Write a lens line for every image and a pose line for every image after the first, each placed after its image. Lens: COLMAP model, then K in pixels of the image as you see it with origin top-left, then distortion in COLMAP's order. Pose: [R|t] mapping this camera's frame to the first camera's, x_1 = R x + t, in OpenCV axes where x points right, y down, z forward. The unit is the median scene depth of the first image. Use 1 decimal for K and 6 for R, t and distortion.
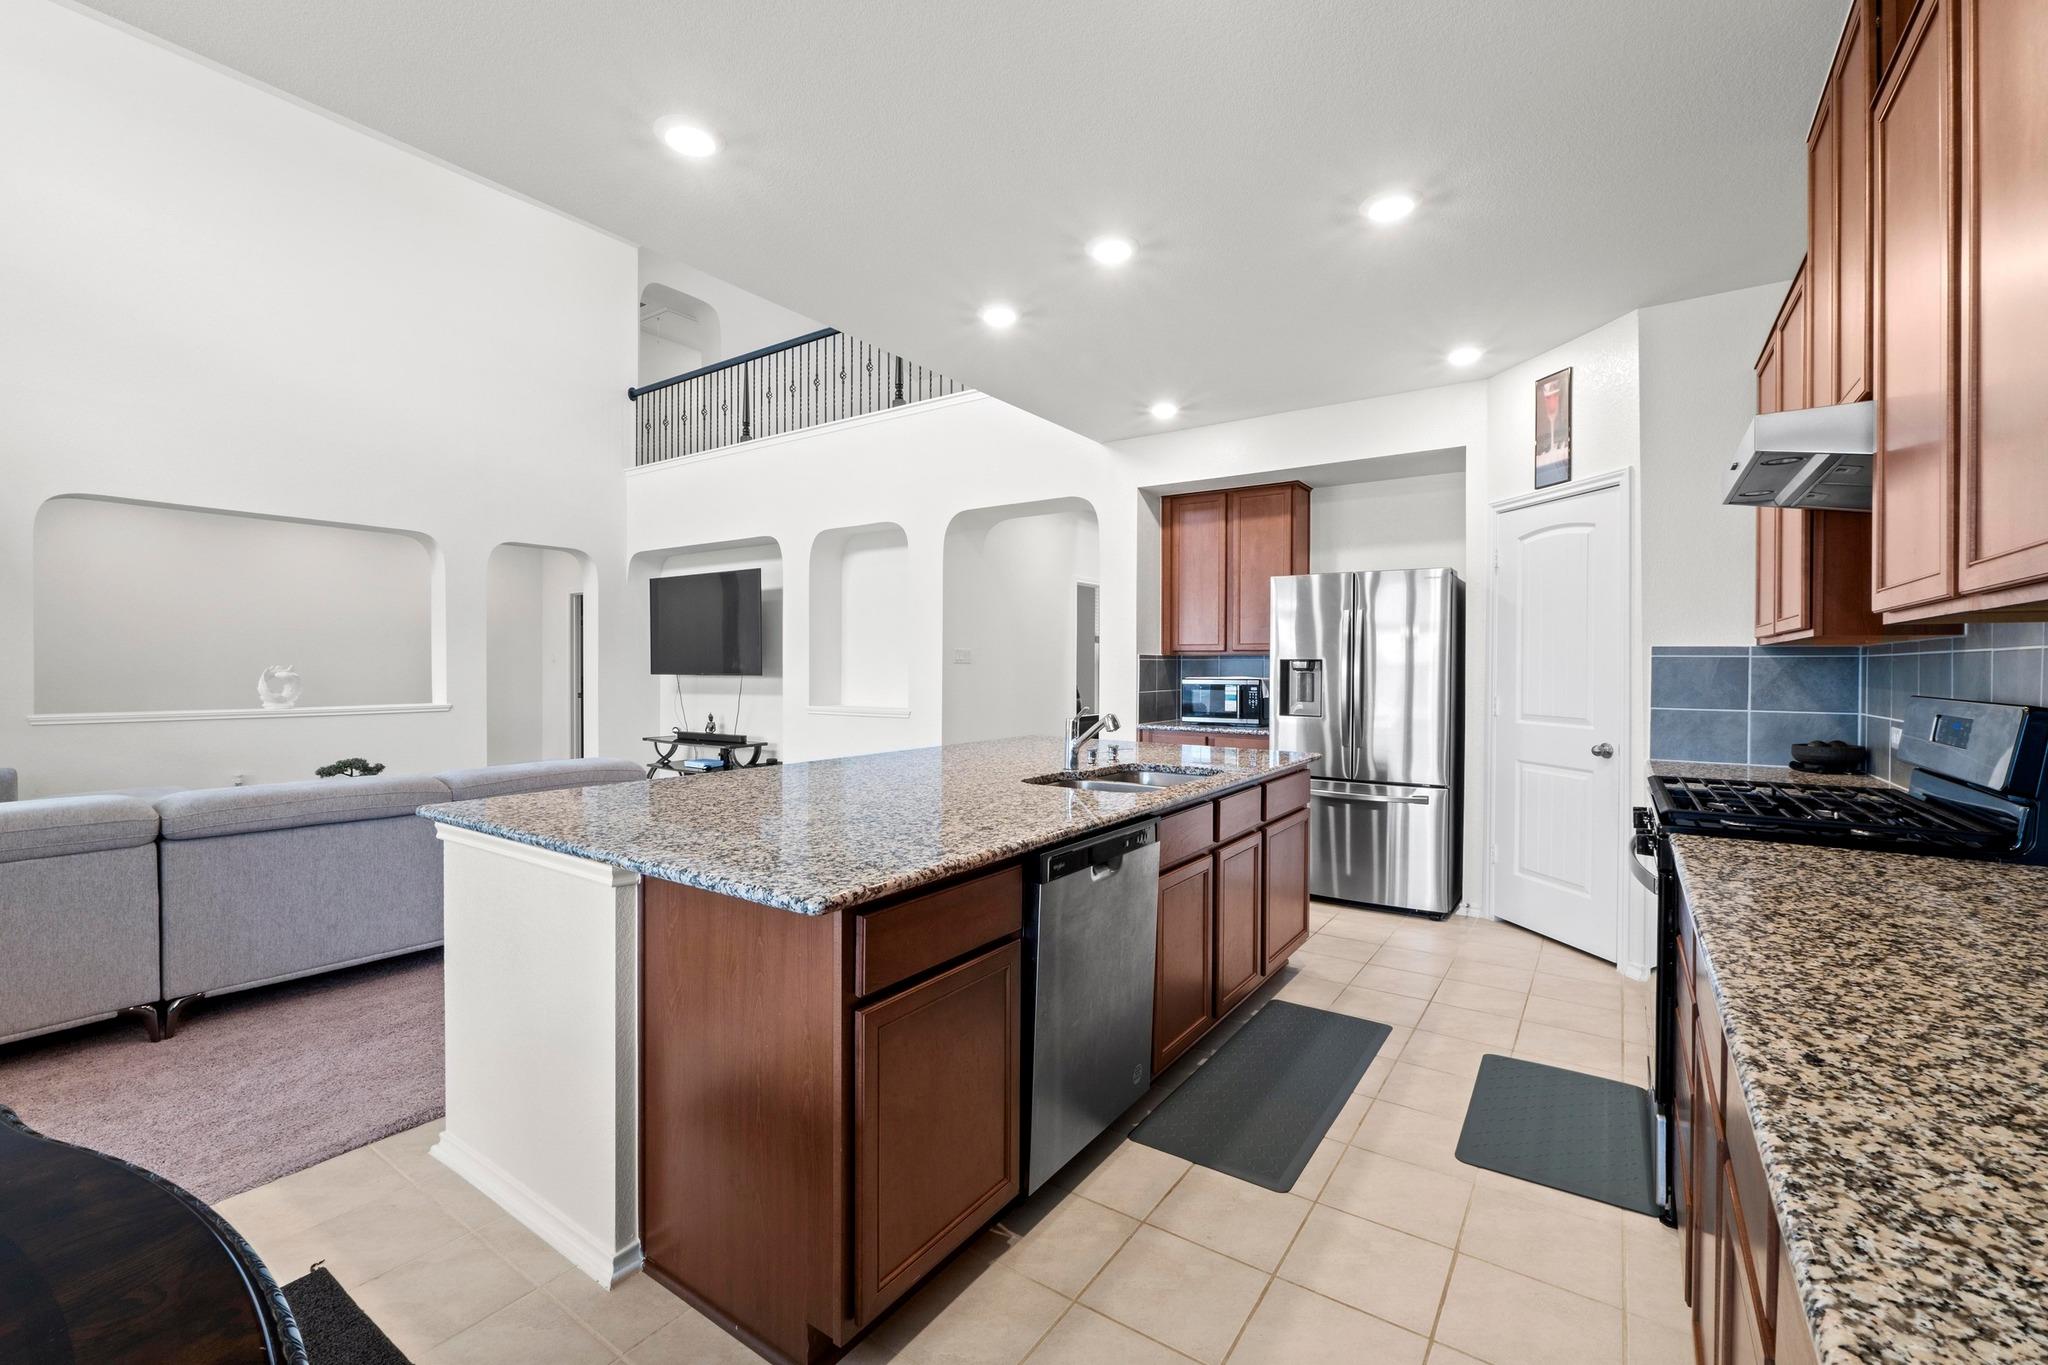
lens RADIAL K [[880.8, 0, 1021.9], [0, 880.8, 676.0], [0, 0, 1]] dist [-0.010530, 0.000524]
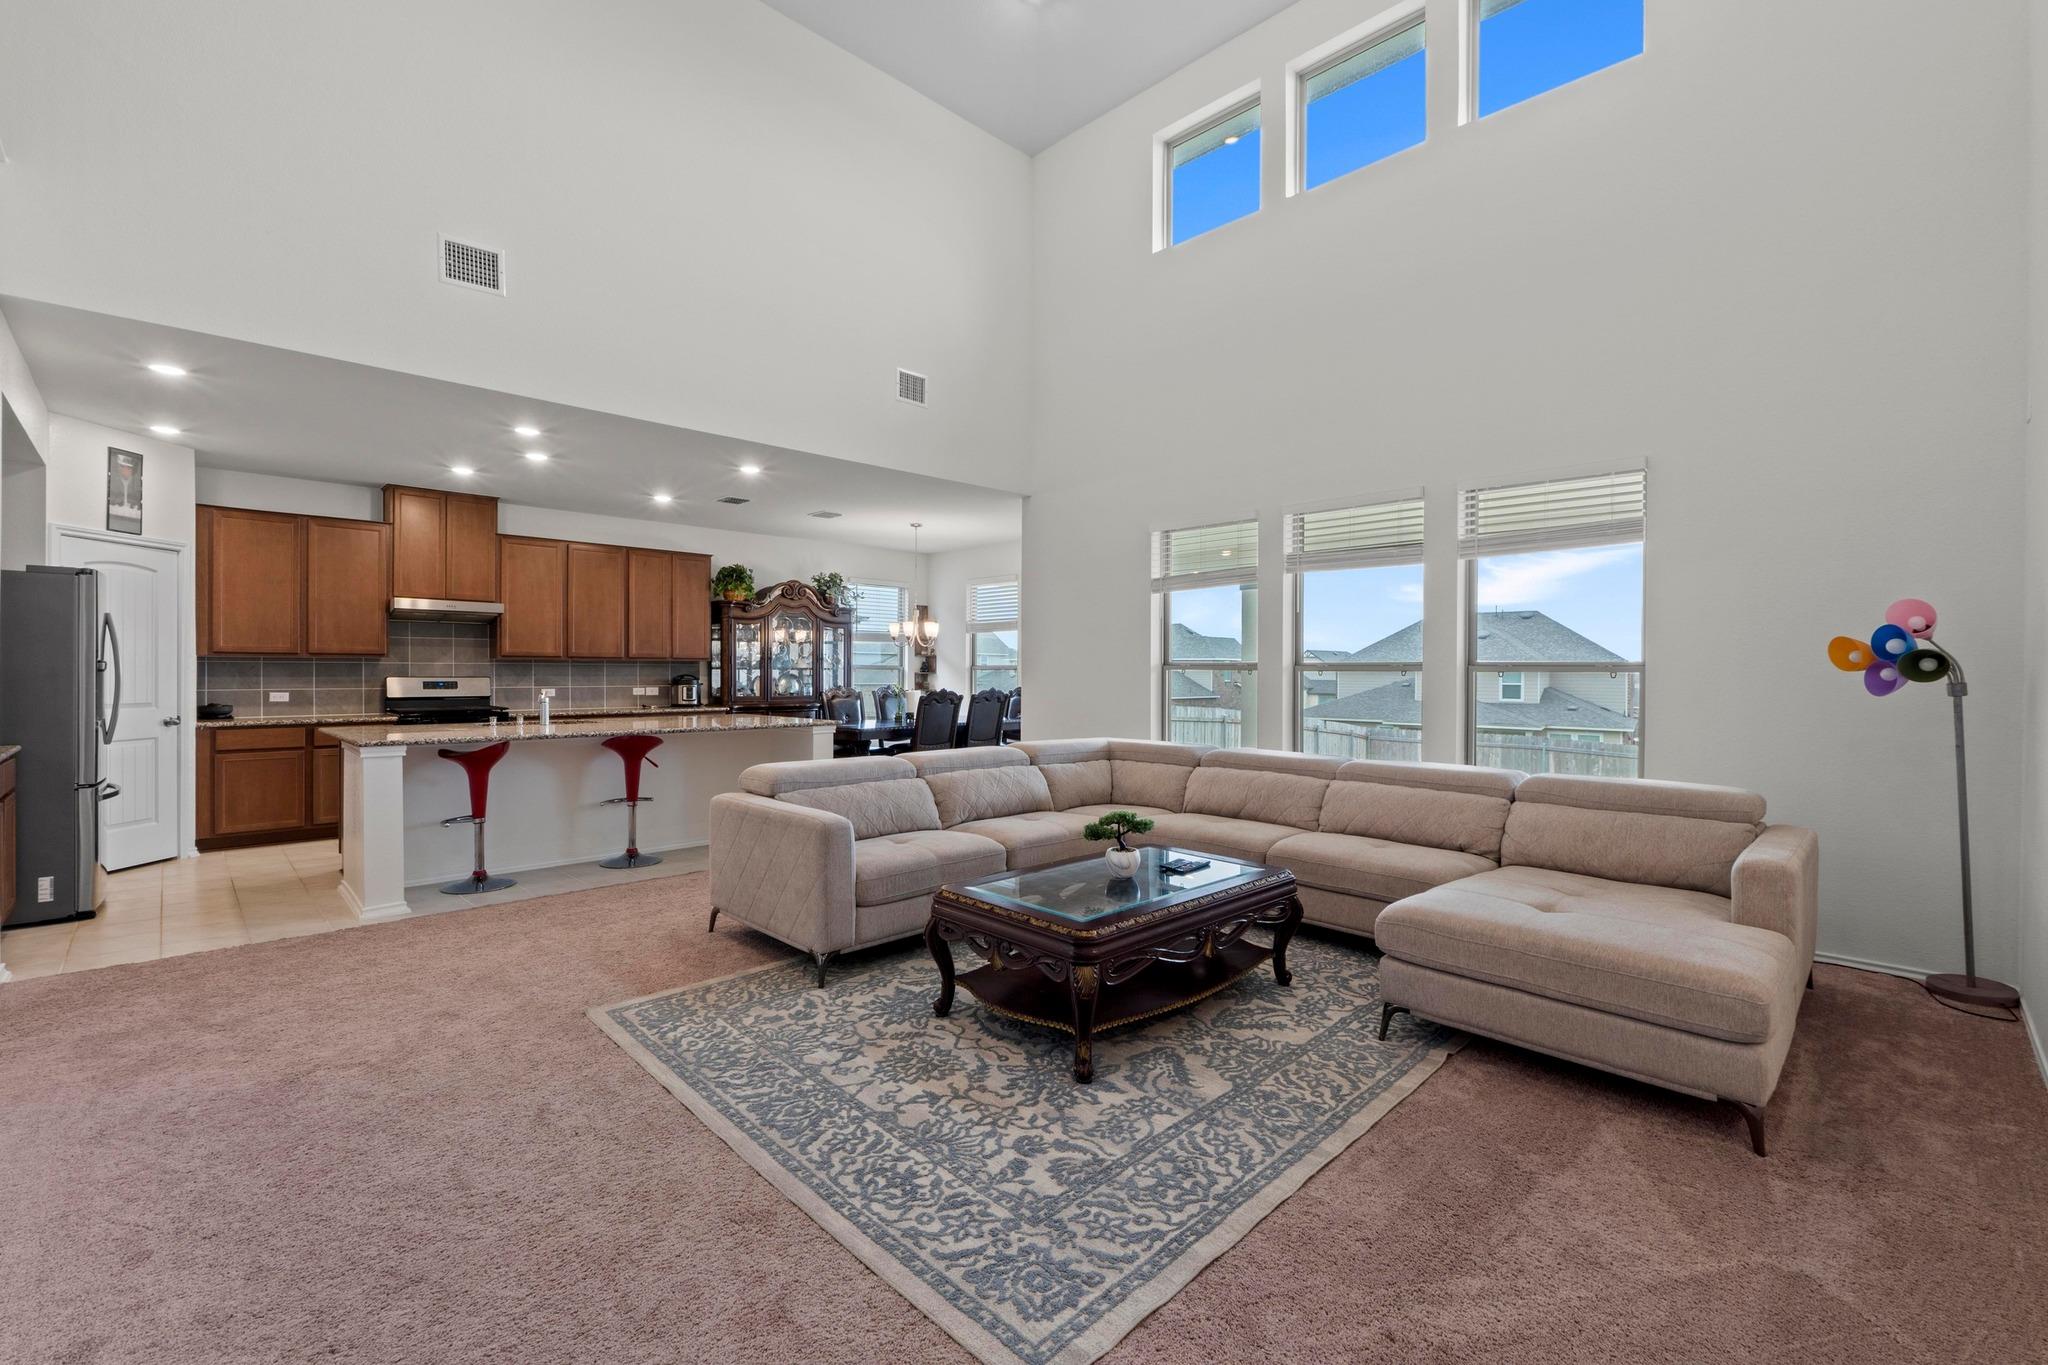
lens RADIAL K [[880.8, 0, 1018.4], [0, 880.8, 683.5], [0, 0, 1]] dist [-0.010530, 0.000524]
pose [[-0.984142, -0.019410, 0.176318, -0.935346], [-0.015784, 0.999635, 0.021943, -0.034205], [-0.176679, 0.018812, -0.984089, 1.959490]]
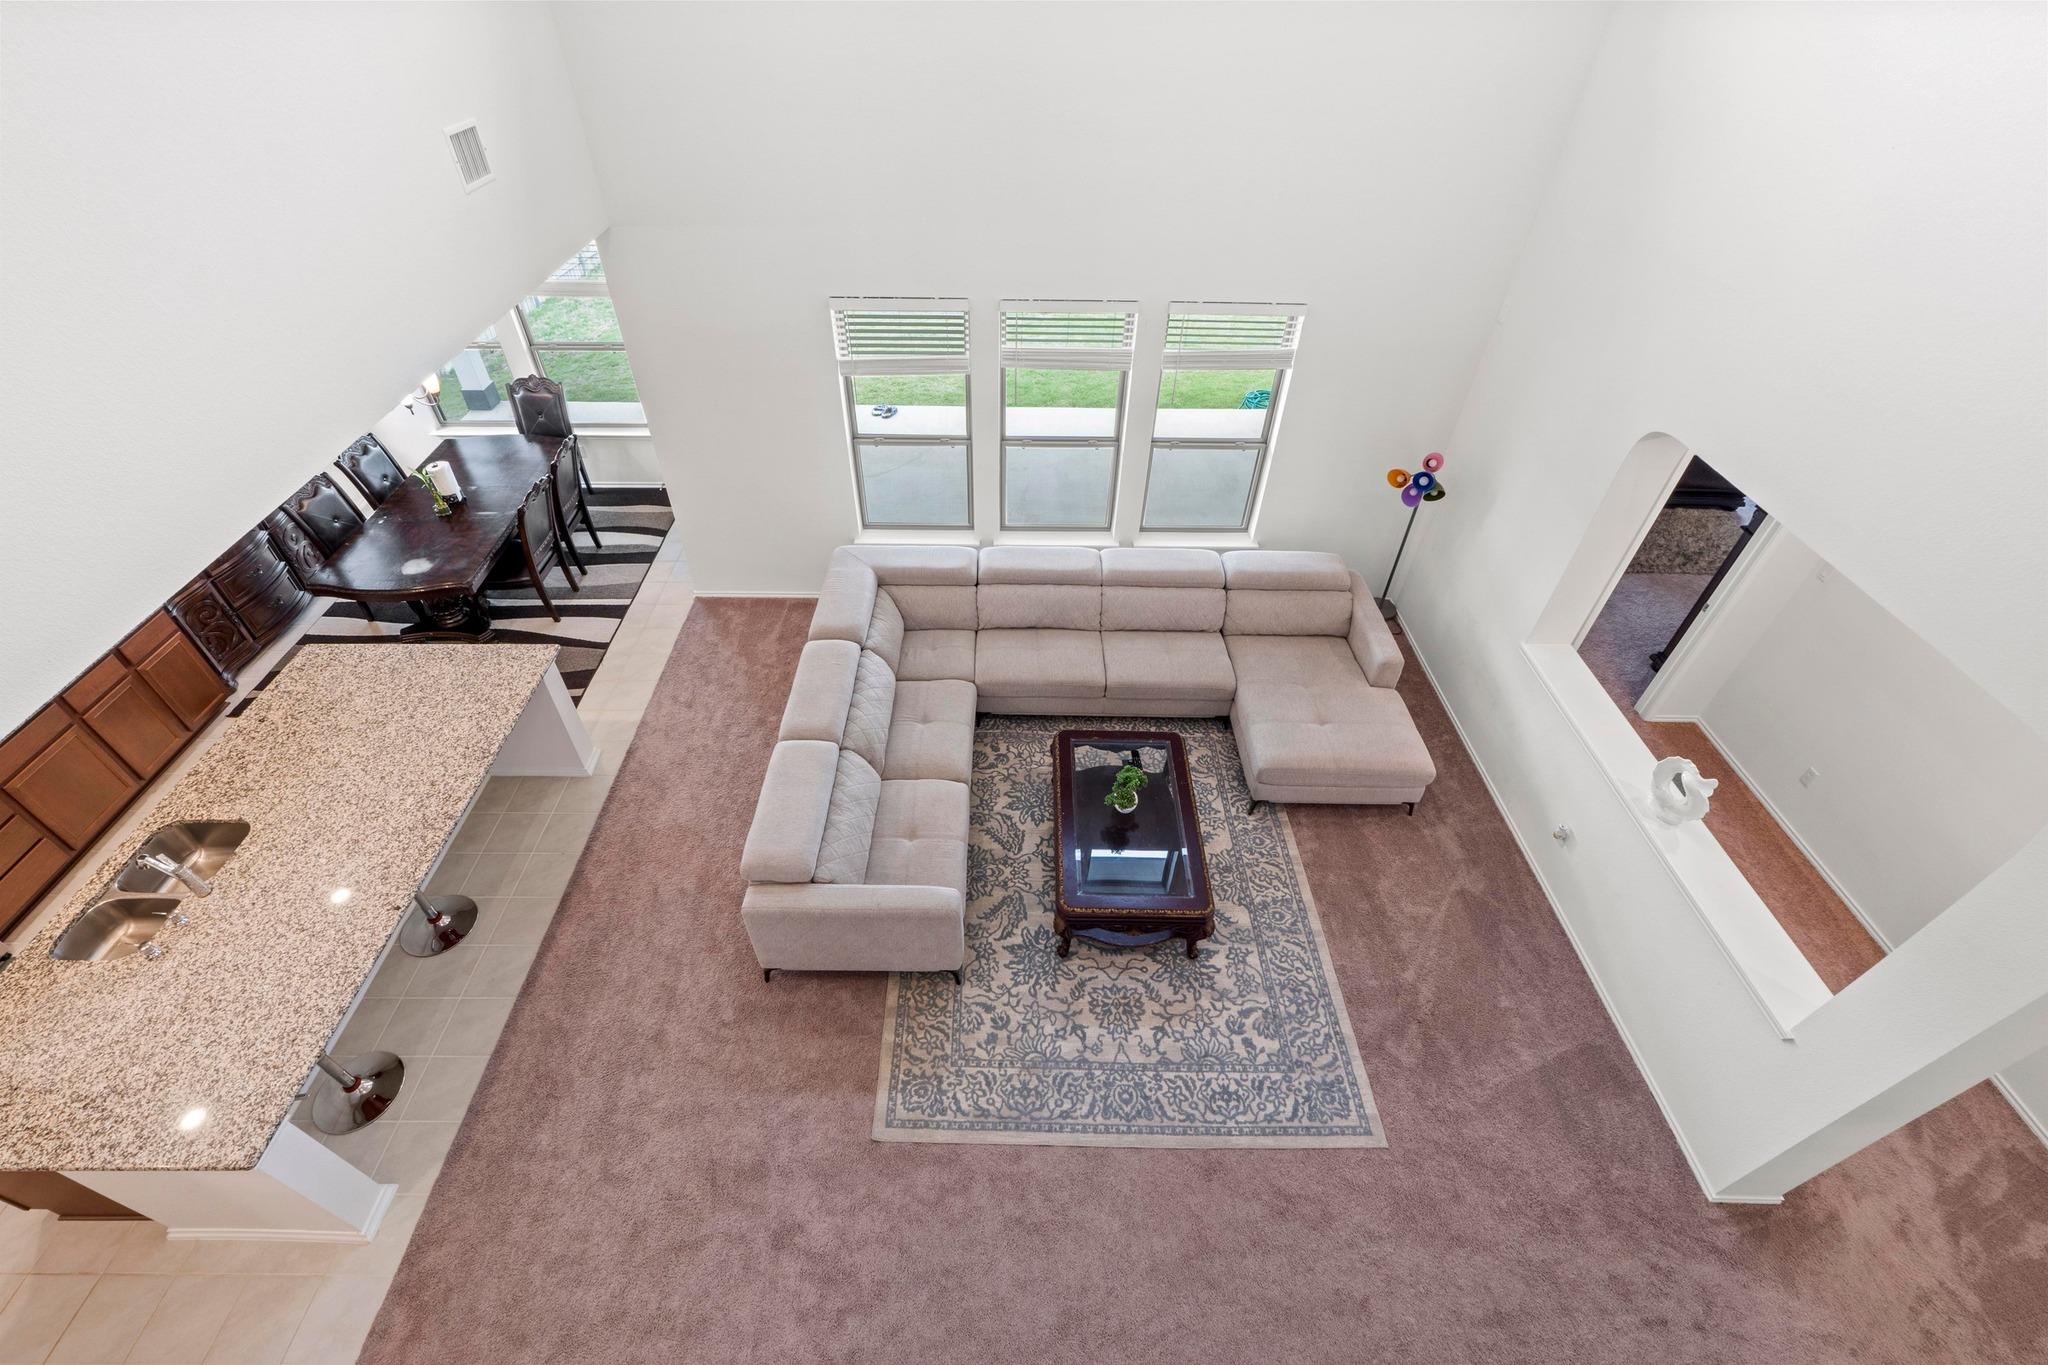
lens RADIAL K [[880.8, 0, 1012.4], [0, 880.8, 669.8], [0, 0, 1]] dist [-0.010530, 0.000524]
pose [[-0.809134, 0.372551, -0.454432, -0.317000], [-0.032073, 0.744186, 0.667202, -0.739824], [0.586749, 0.554431, -0.590197, 1.648161]]
